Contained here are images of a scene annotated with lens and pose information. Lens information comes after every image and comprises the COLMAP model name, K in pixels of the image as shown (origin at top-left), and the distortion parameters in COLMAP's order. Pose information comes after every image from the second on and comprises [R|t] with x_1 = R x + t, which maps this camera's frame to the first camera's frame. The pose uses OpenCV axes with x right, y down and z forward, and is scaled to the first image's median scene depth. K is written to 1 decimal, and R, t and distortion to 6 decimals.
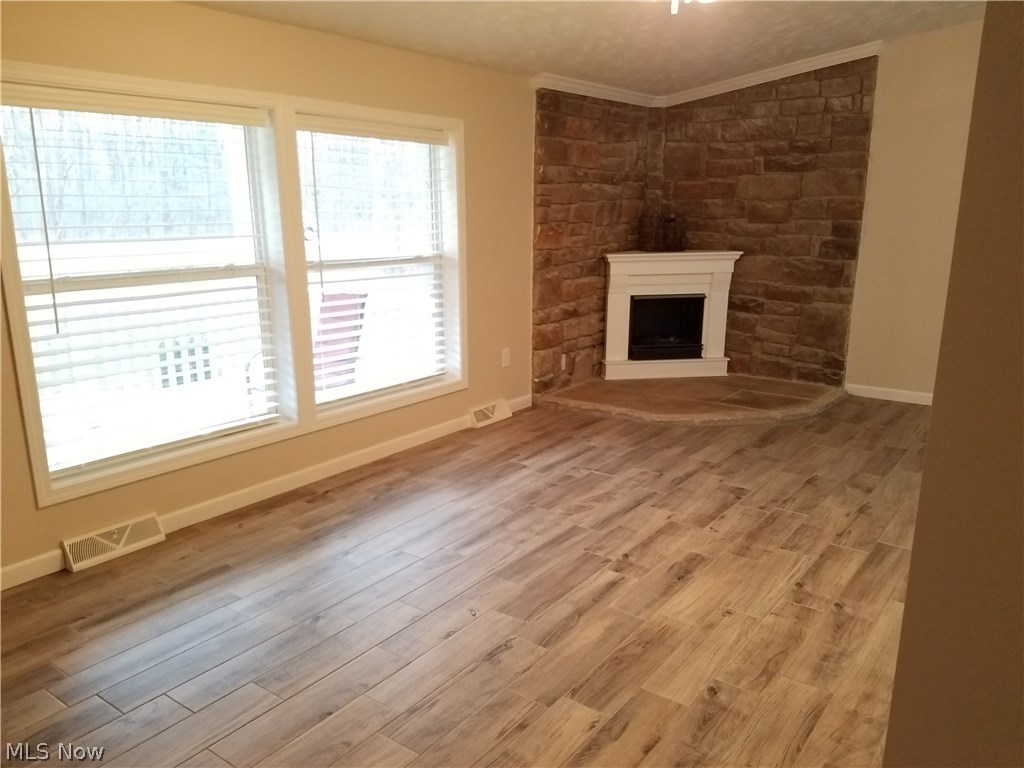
lens RADIAL K [[787.5, 0, 506.3], [0, 787.5, 407.3], [0, 0, 1]] dist [0.227893, -0.445632]
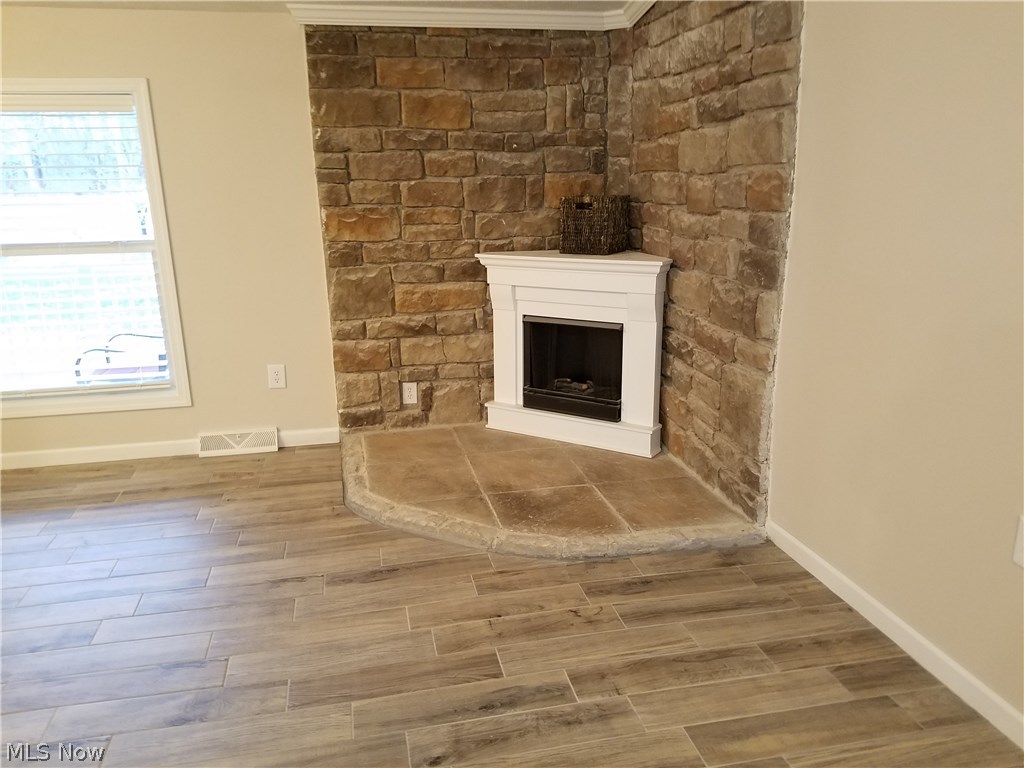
lens RADIAL K [[787.5, 0, 506.3], [0, 787.5, 407.3], [0, 0, 1]] dist [0.227893, -0.445632]
pose [[0.759836, 0.171292, -0.627143, 0.630411], [-0.151605, 0.984755, 0.085284, -0.125442], [0.632191, 0.030277, 0.774221, 0.492136]]
